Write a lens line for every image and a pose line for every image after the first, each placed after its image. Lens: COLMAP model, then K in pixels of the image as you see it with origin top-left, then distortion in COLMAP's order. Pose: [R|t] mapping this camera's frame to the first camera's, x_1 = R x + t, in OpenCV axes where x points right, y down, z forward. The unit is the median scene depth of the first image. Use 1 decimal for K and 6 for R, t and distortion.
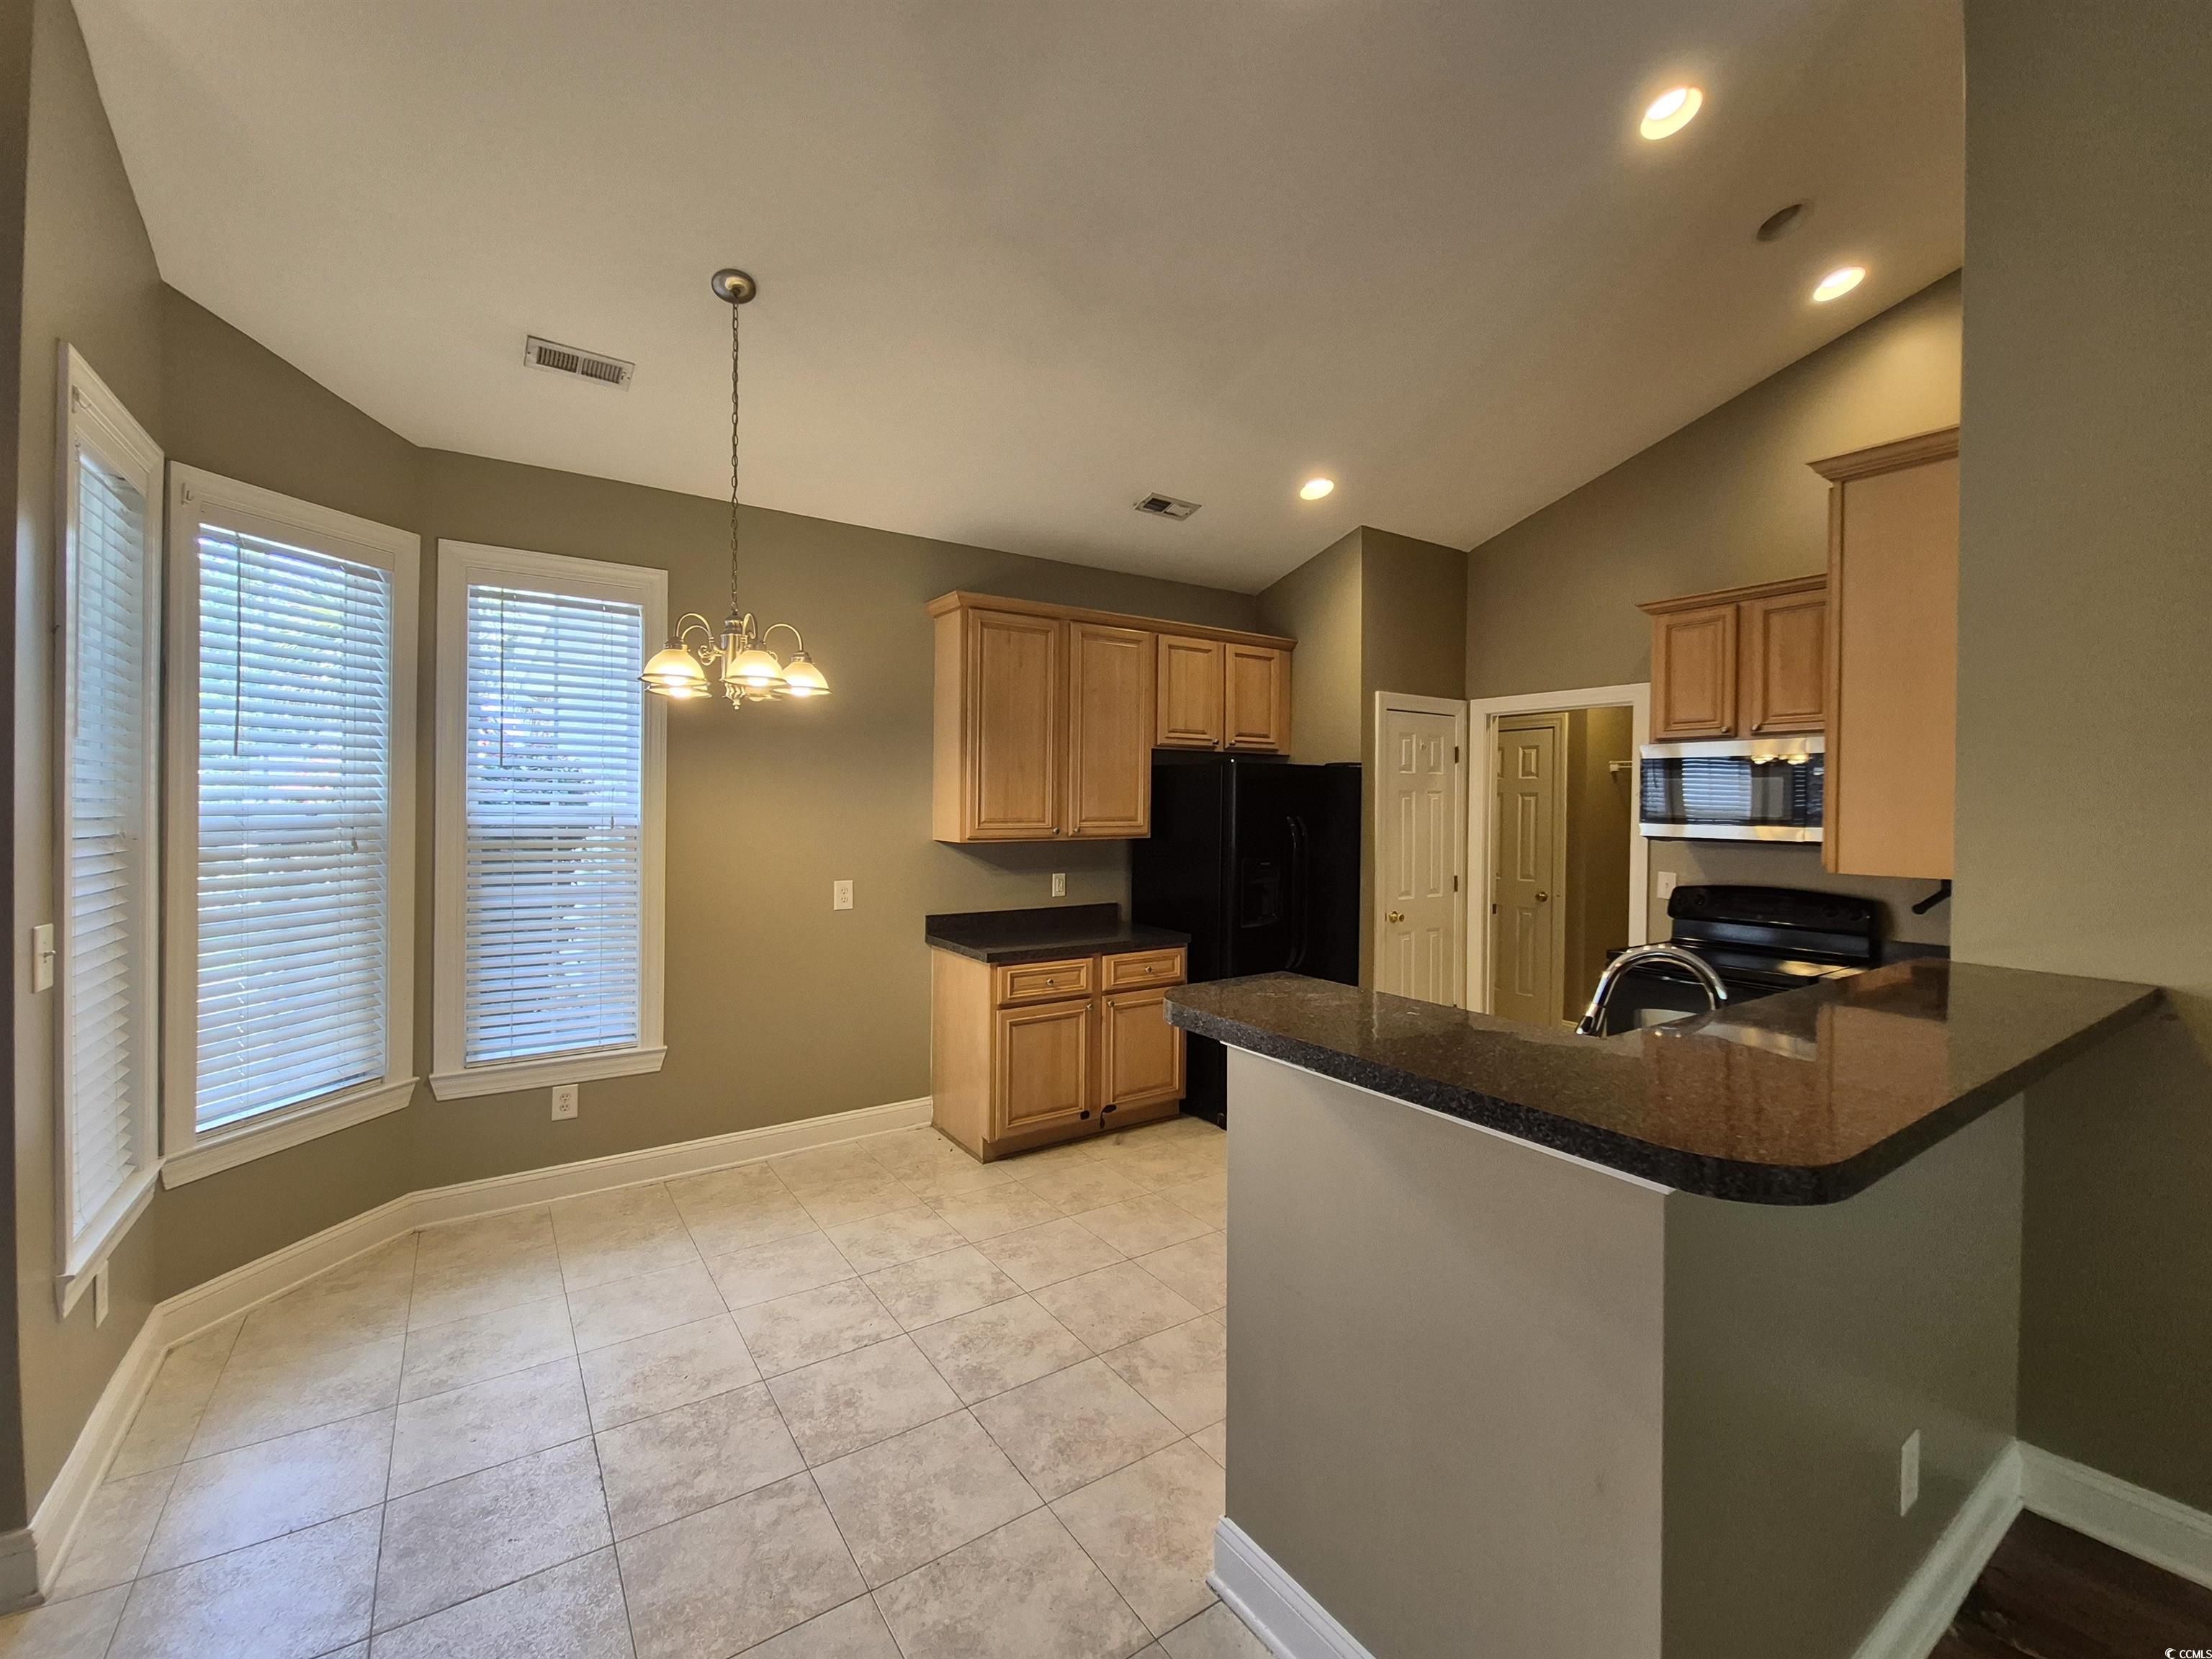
lens RADIAL K [[936.9, 0, 1121.2], [0, 936.9, 808.8], [0, 0, 1]] dist [-0.000194, -0.002362]
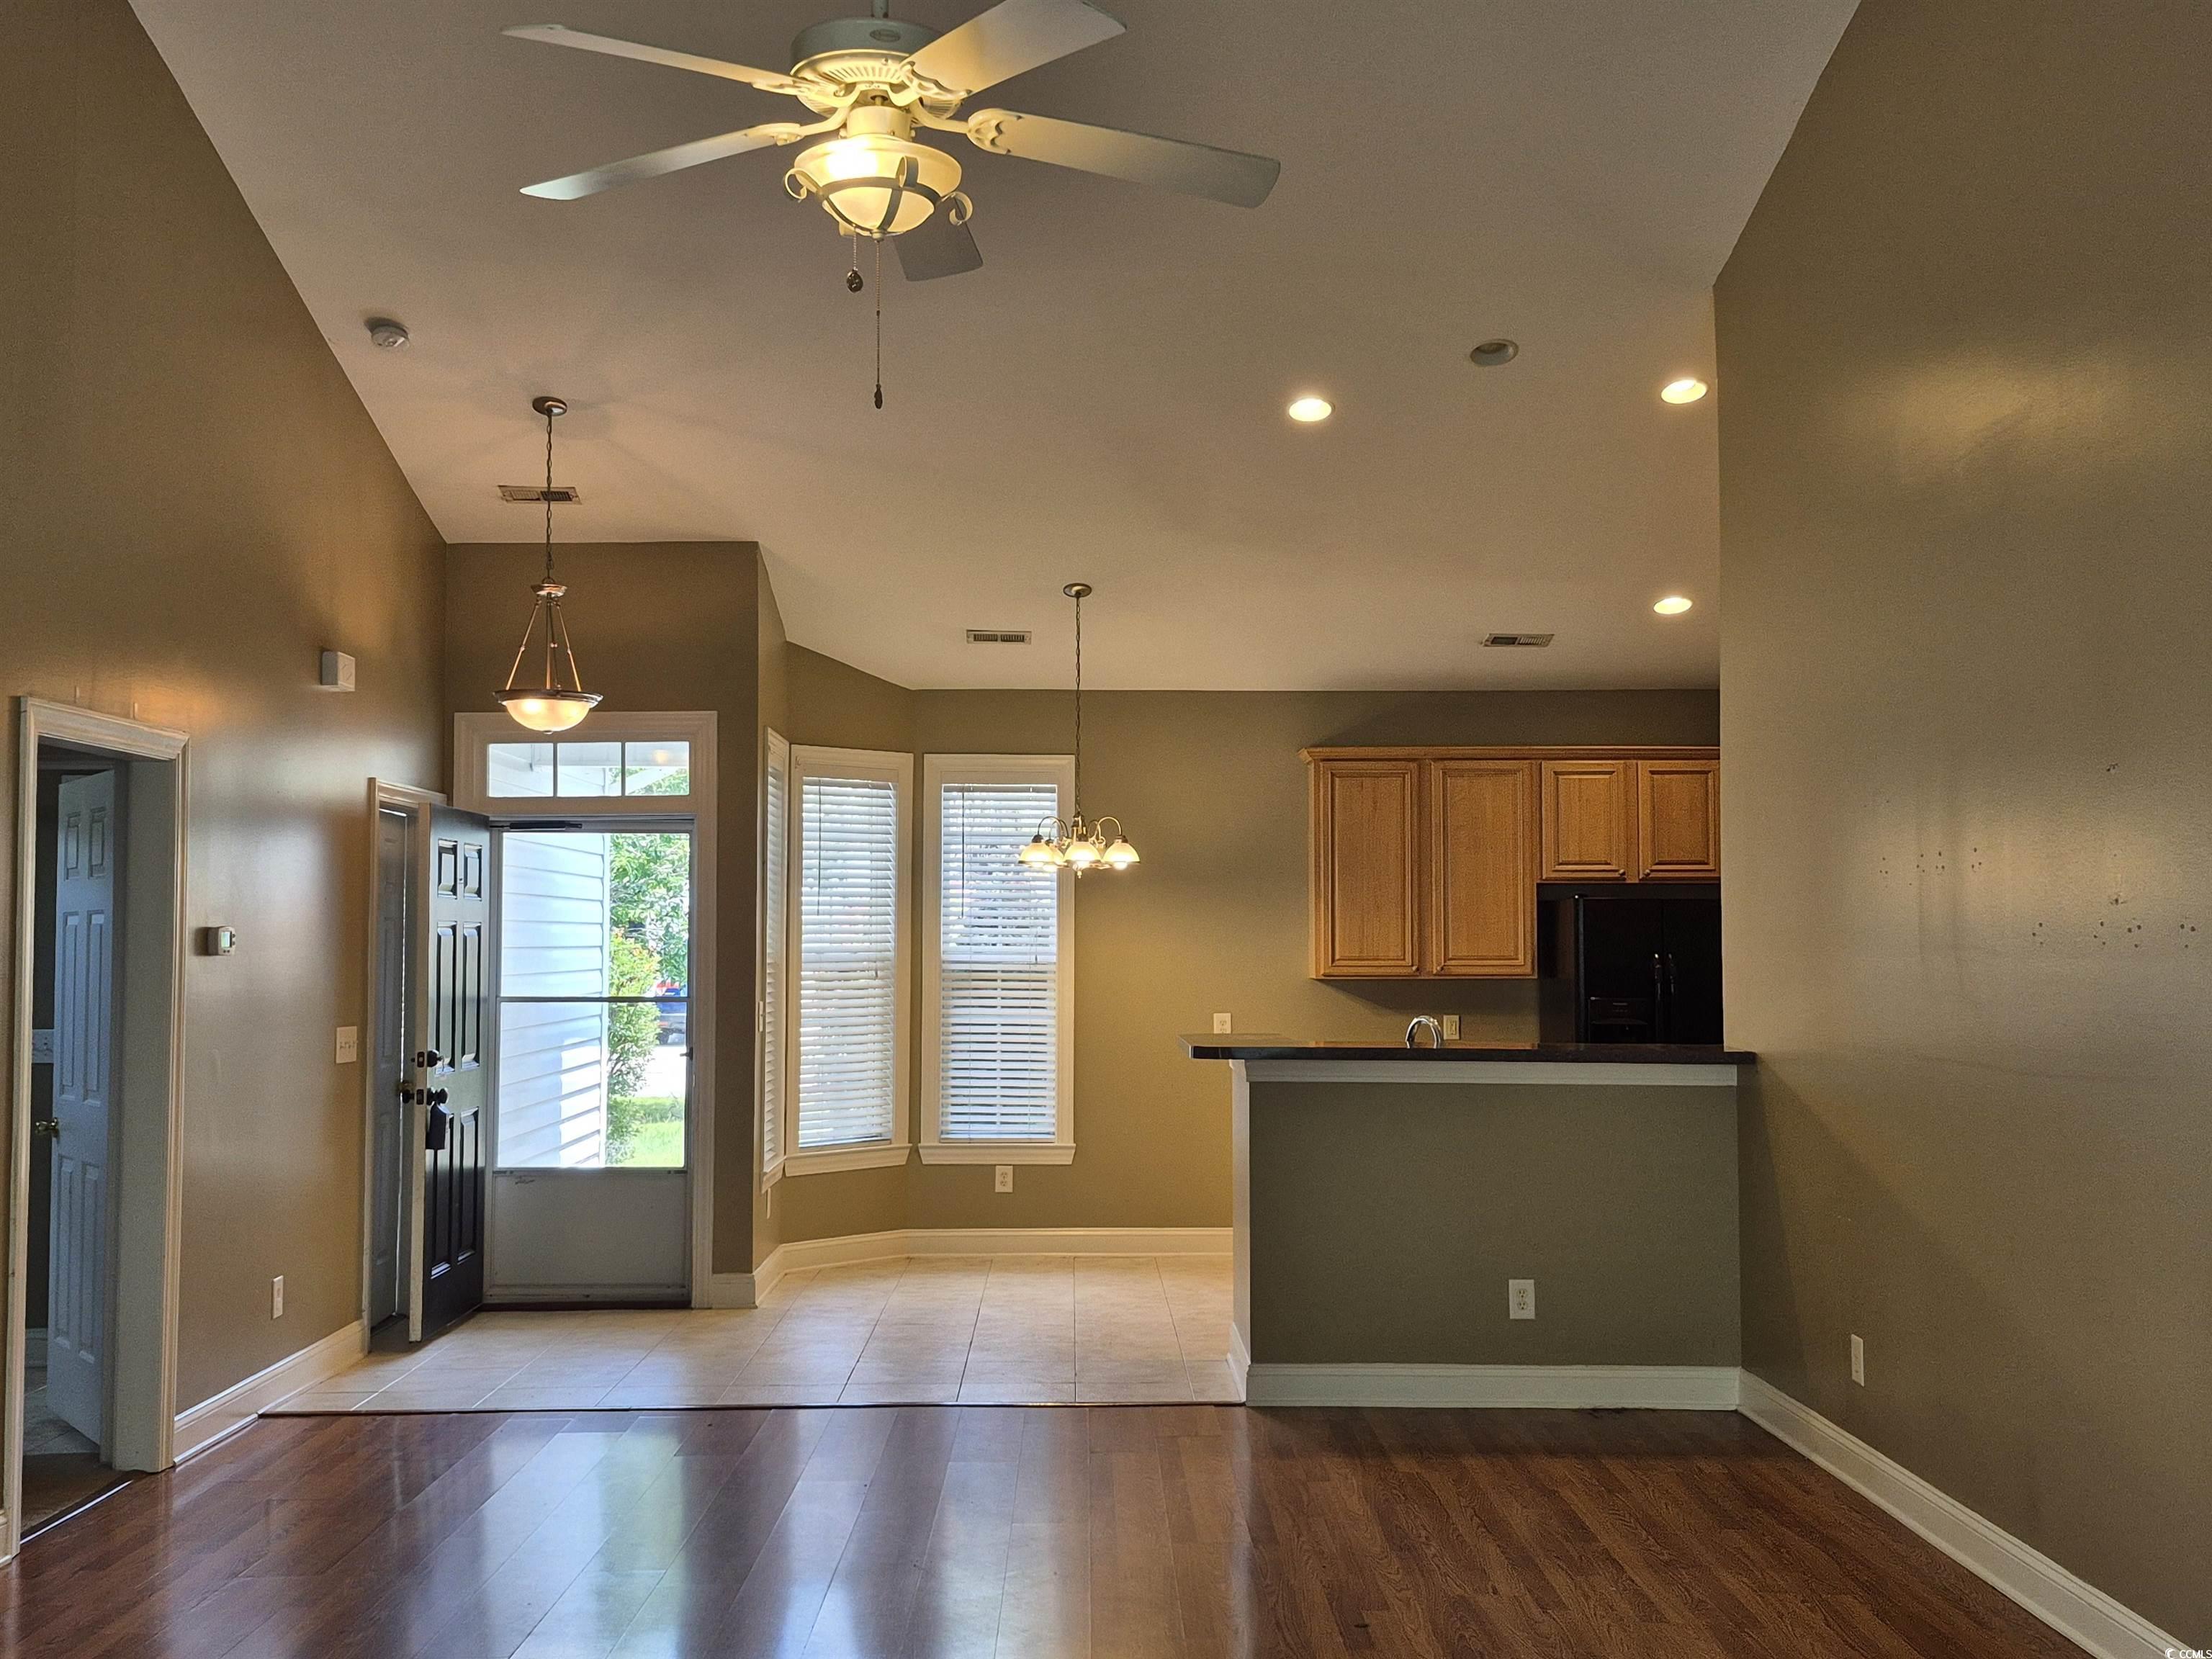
lens RADIAL K [[2223.9, 0, 1121.6], [0, 2223.9, 846.9], [0, 0, 1]] dist [0.084356, 0.000000]
pose [[0.835251, -0.032081, -0.548933, 1.329655], [0.003124, 0.998557, -0.053606, 0.026584], [0.549861, 0.043060, 0.834146, -1.594322]]
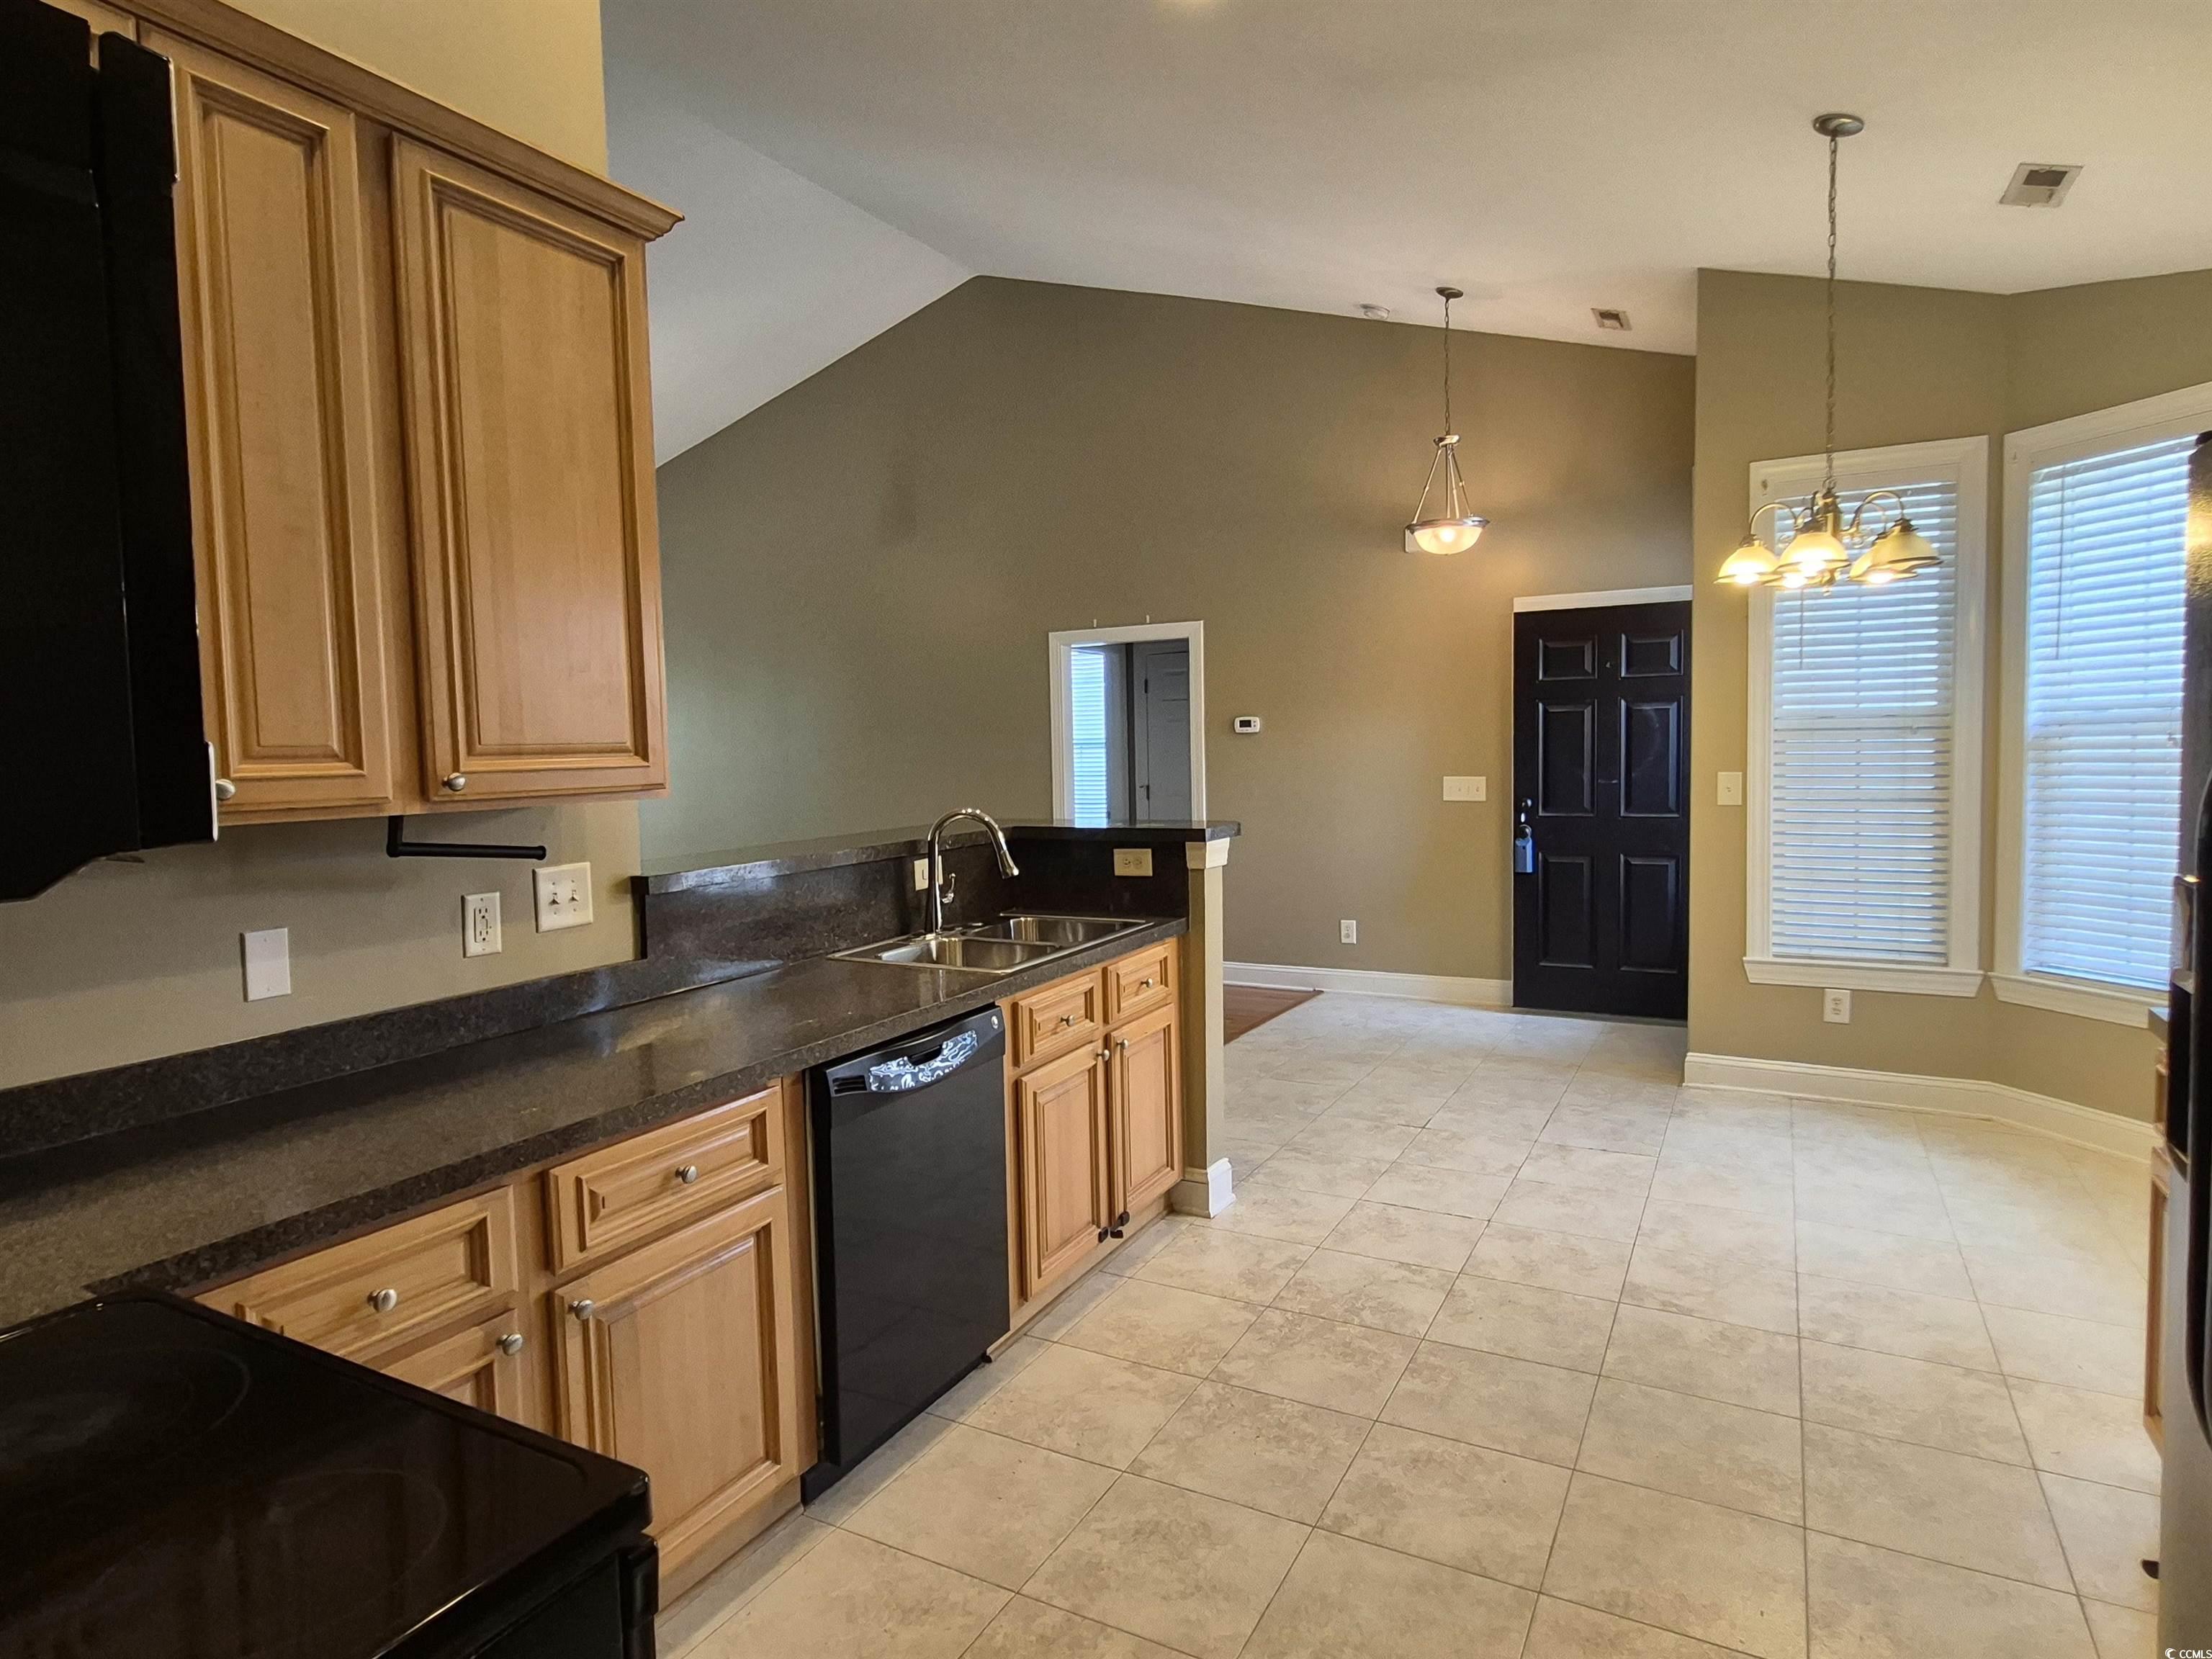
lens RADIAL K [[1234.4, 0, 1115.1], [0, 1234.4, 813.1], [0, 0, 1]] dist [0.001007, -0.000588]
pose [[-0.890936, 0.037415, -0.452585, 0.667919], [0.011127, 0.998100, 0.060608, 0.020307], [0.453992, 0.048962, -0.889659, 1.527765]]
